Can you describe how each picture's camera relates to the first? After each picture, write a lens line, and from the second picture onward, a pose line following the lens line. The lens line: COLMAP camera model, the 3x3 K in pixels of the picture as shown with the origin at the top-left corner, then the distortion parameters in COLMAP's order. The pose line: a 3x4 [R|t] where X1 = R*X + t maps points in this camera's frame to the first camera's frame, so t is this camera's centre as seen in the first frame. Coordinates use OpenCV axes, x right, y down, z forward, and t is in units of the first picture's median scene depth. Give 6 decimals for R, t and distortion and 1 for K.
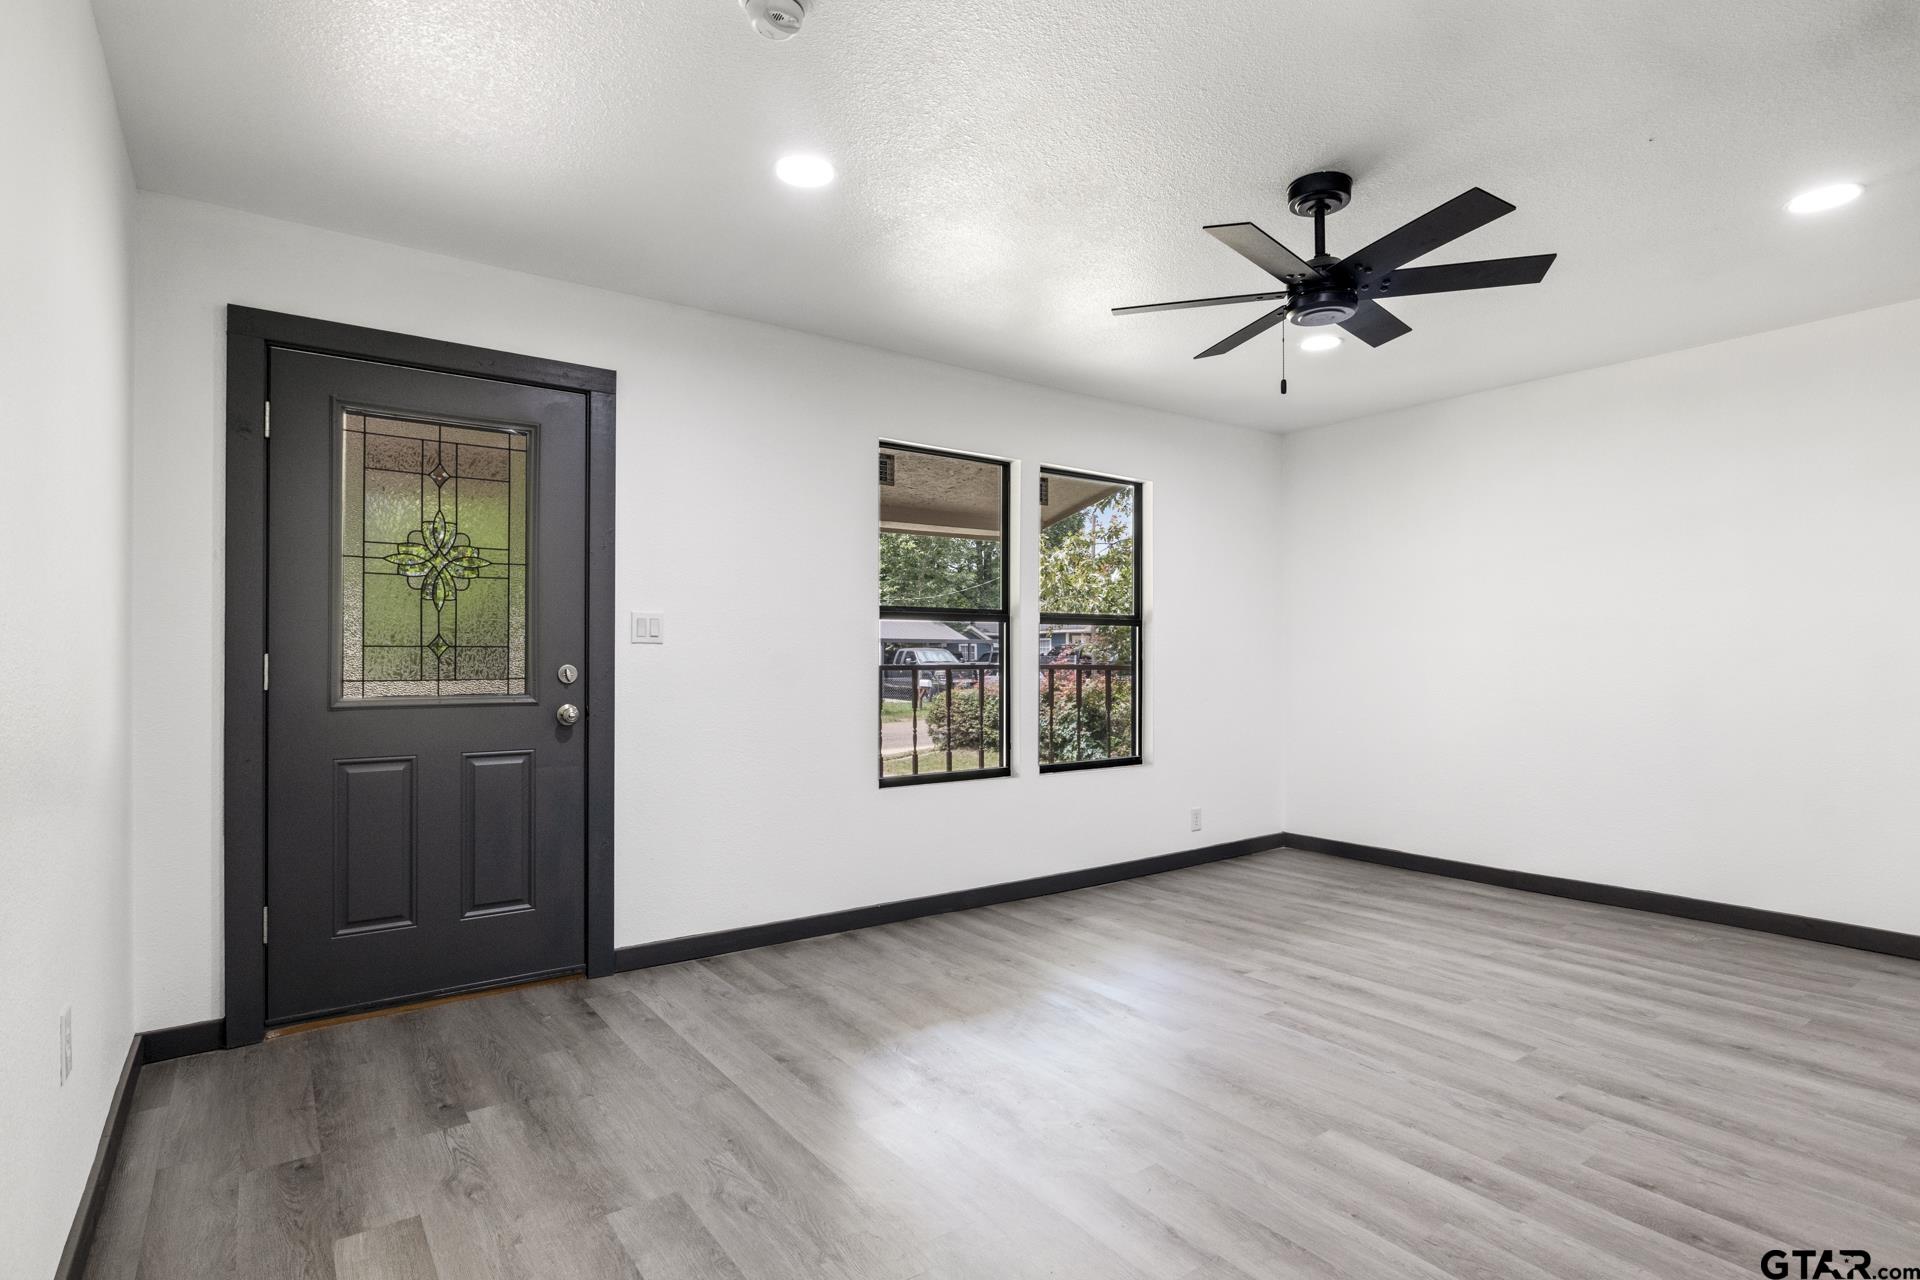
lens RADIAL K [[962.5, 0, 980.8], [0, 962.5, 638.8], [0, 0, 1]] dist [-0.006984, -0.001744]
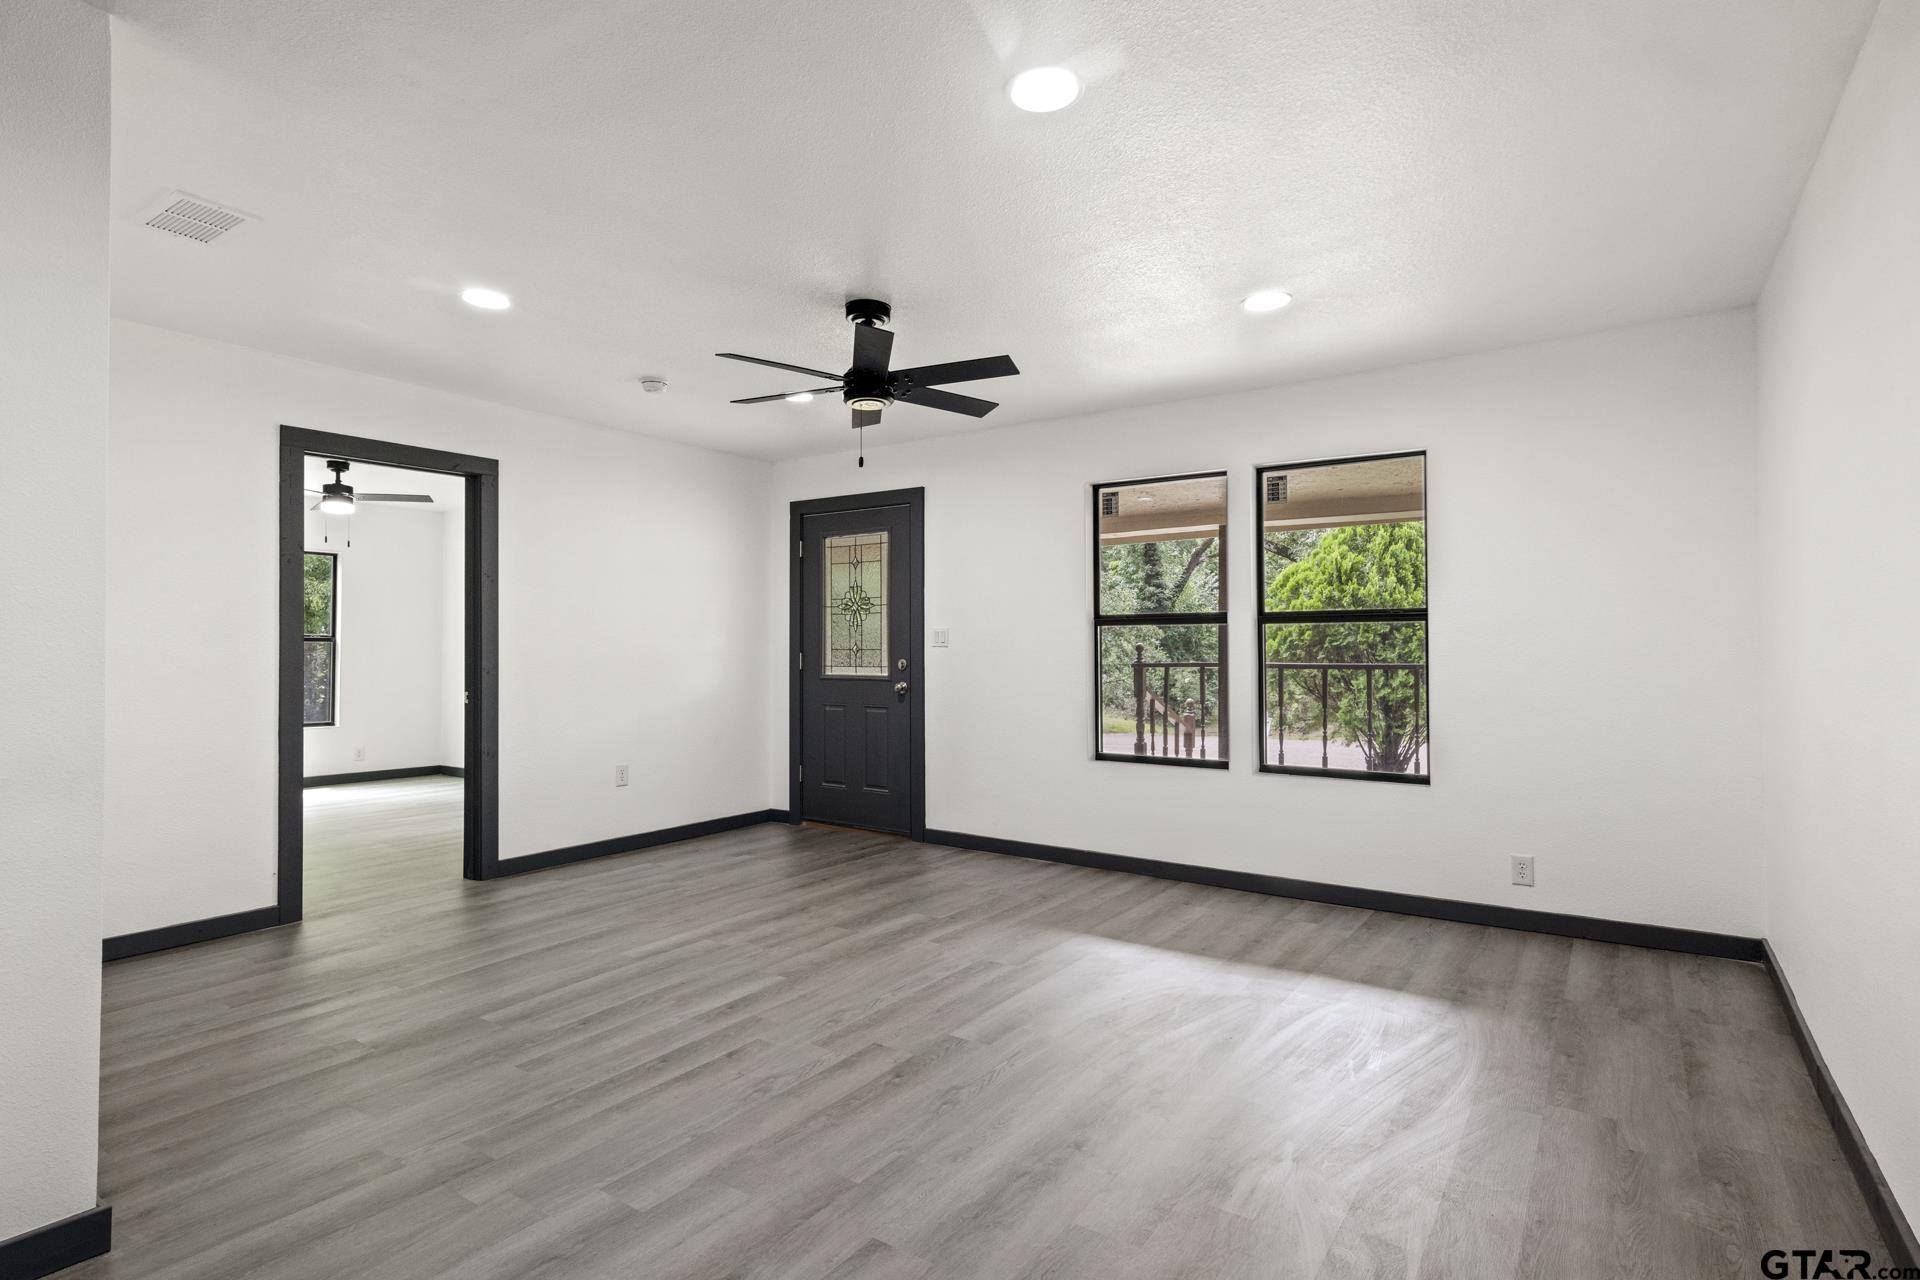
lens RADIAL K [[962.5, 0, 974.1], [0, 962.5, 628.1], [0, 0, 1]] dist [-0.006984, -0.001744]
pose [[0.328232, -0.020378, -0.944377, 1.325759], [0.018213, 0.999718, -0.015242, -0.001315], [0.944421, -0.012197, 0.328511, 0.559549]]
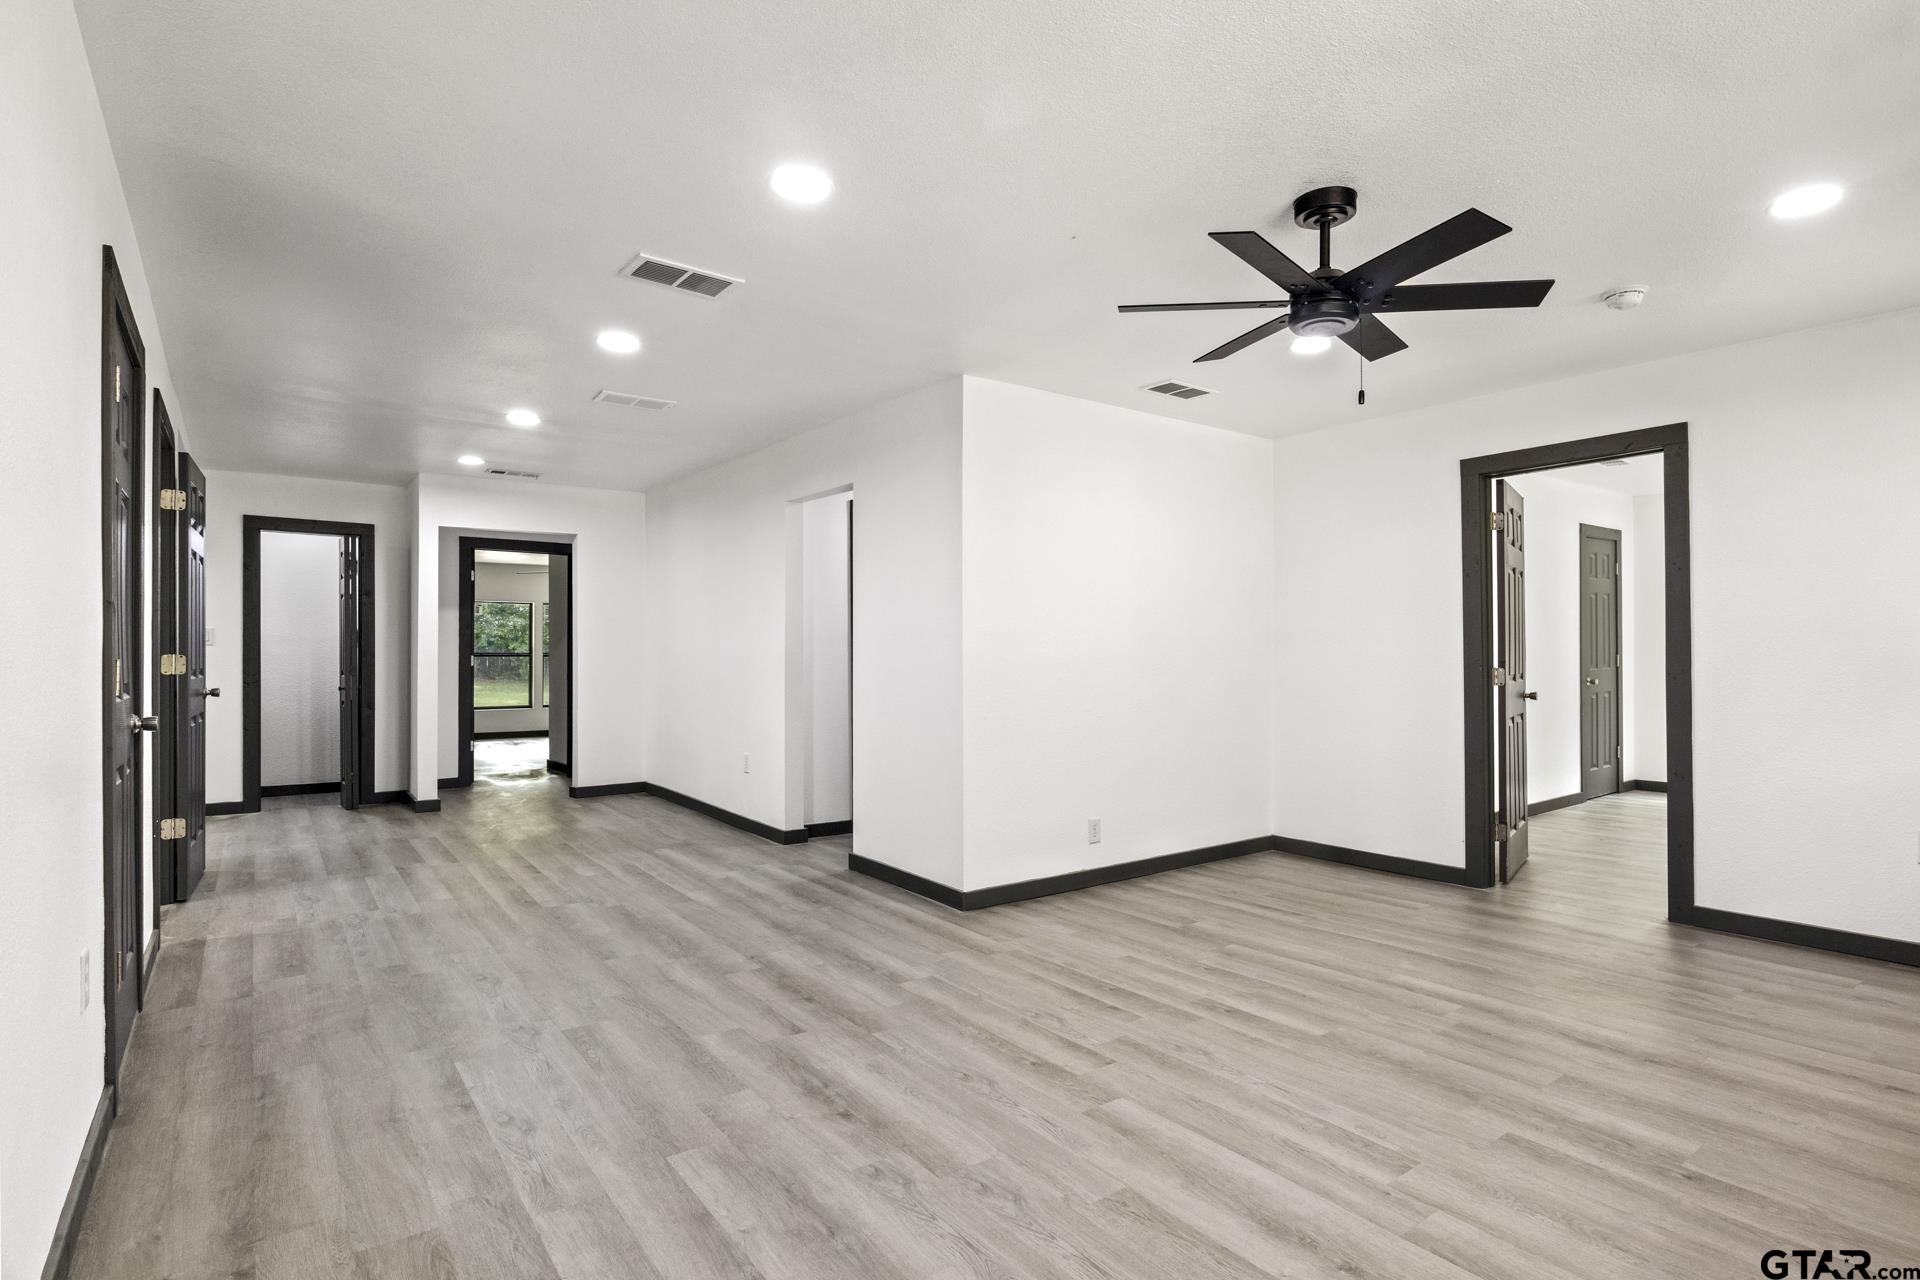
lens RADIAL K [[962.5, 0, 966.1], [0, 962.5, 655.7], [0, 0, 1]] dist [-0.006984, -0.001744]
pose [[-0.999990, 0.001586, 0.004093, 0.583590], [0.001524, 0.999883, -0.015196, 0.019342], [-0.004117, -0.015190, -0.999876, 1.611367]]
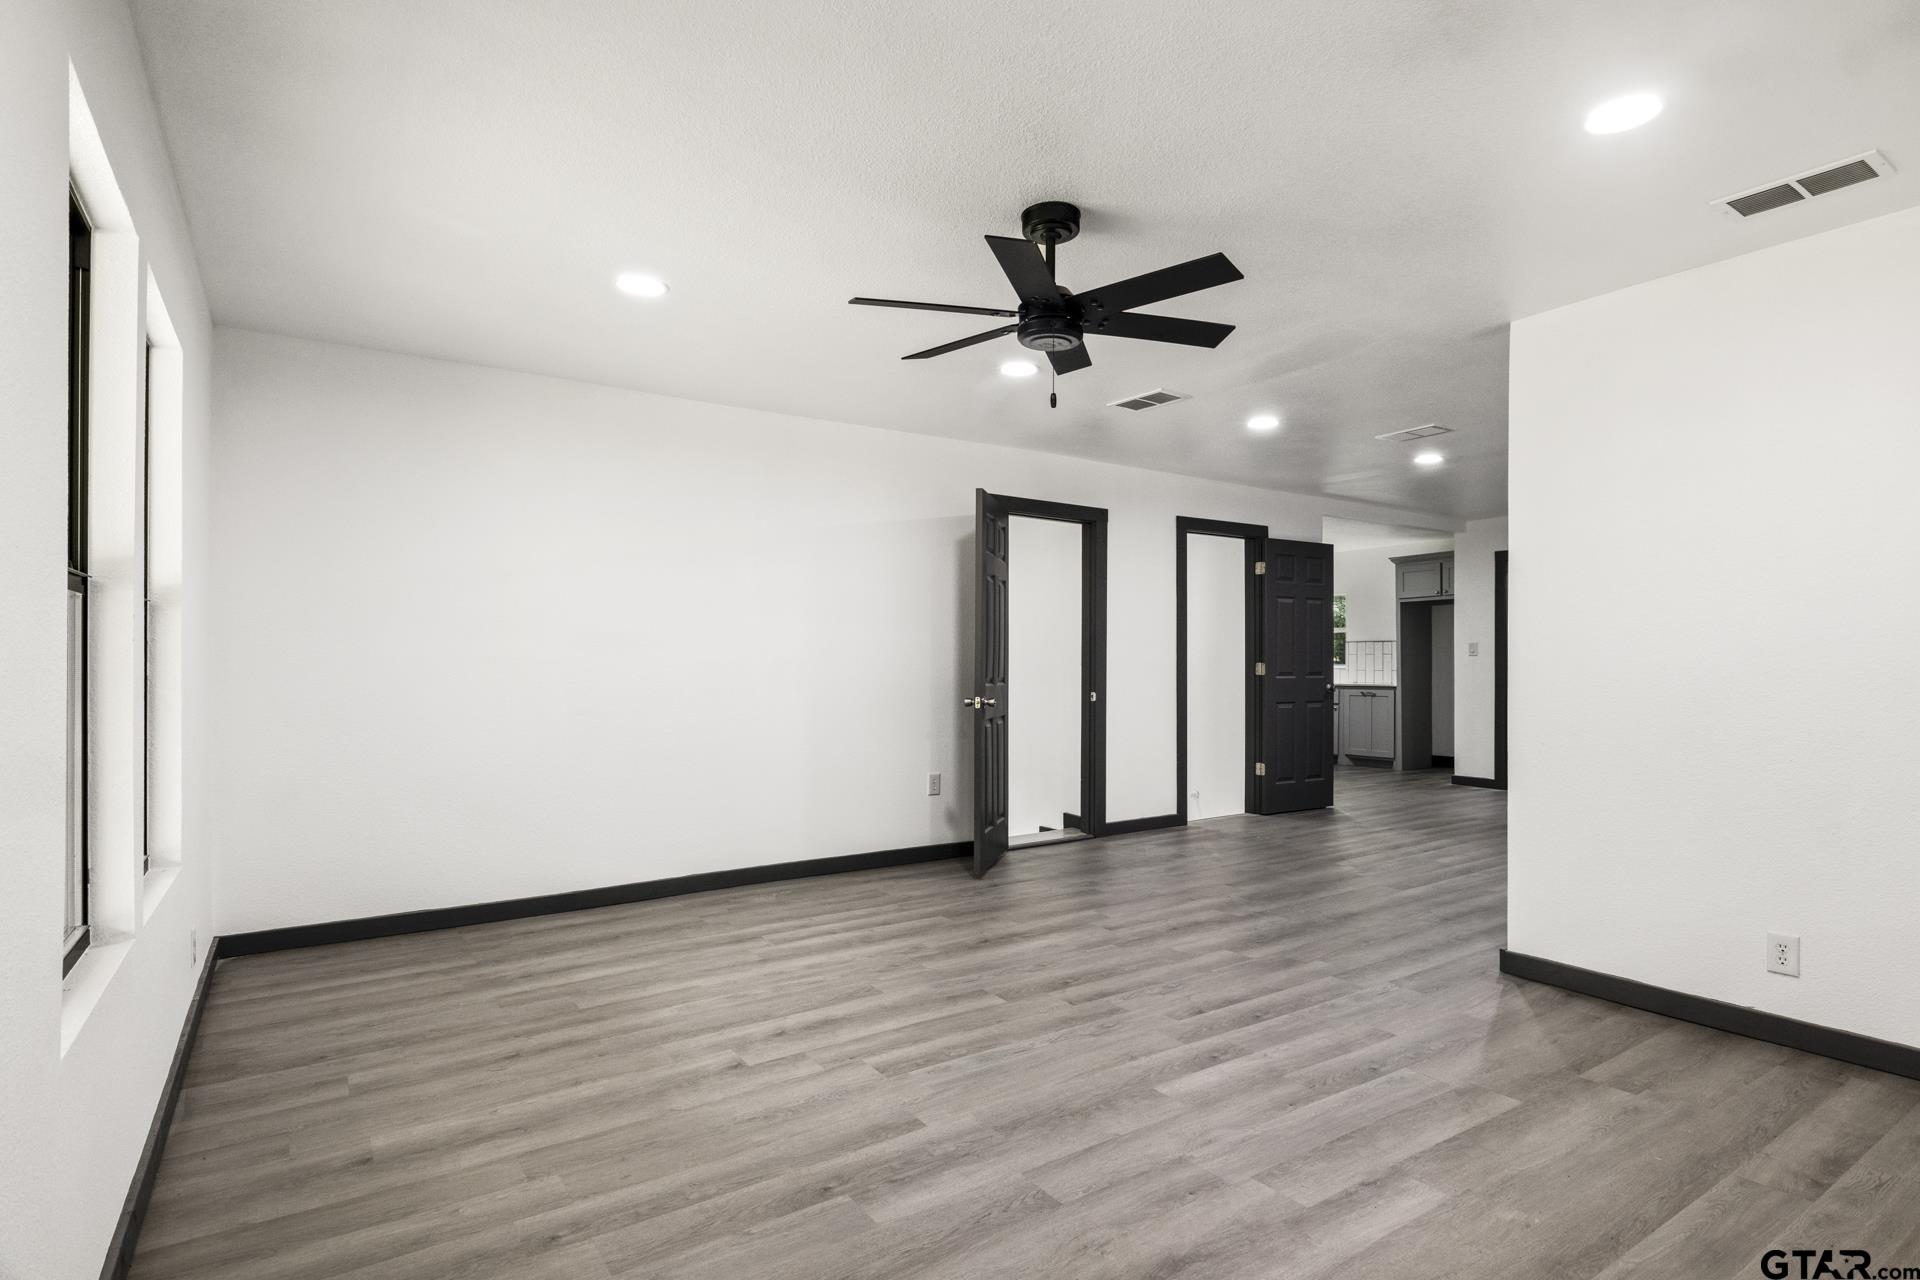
lens RADIAL K [[962.5, 0, 962.4], [0, 962.5, 664.6], [0, 0, 1]] dist [-0.006984, -0.001744]
pose [[0.045466, -0.002795, 0.998962, -0.552347], [-0.019044, 0.999812, 0.003664, 0.007229], [-0.998784, -0.019191, 0.045404, 0.836090]]
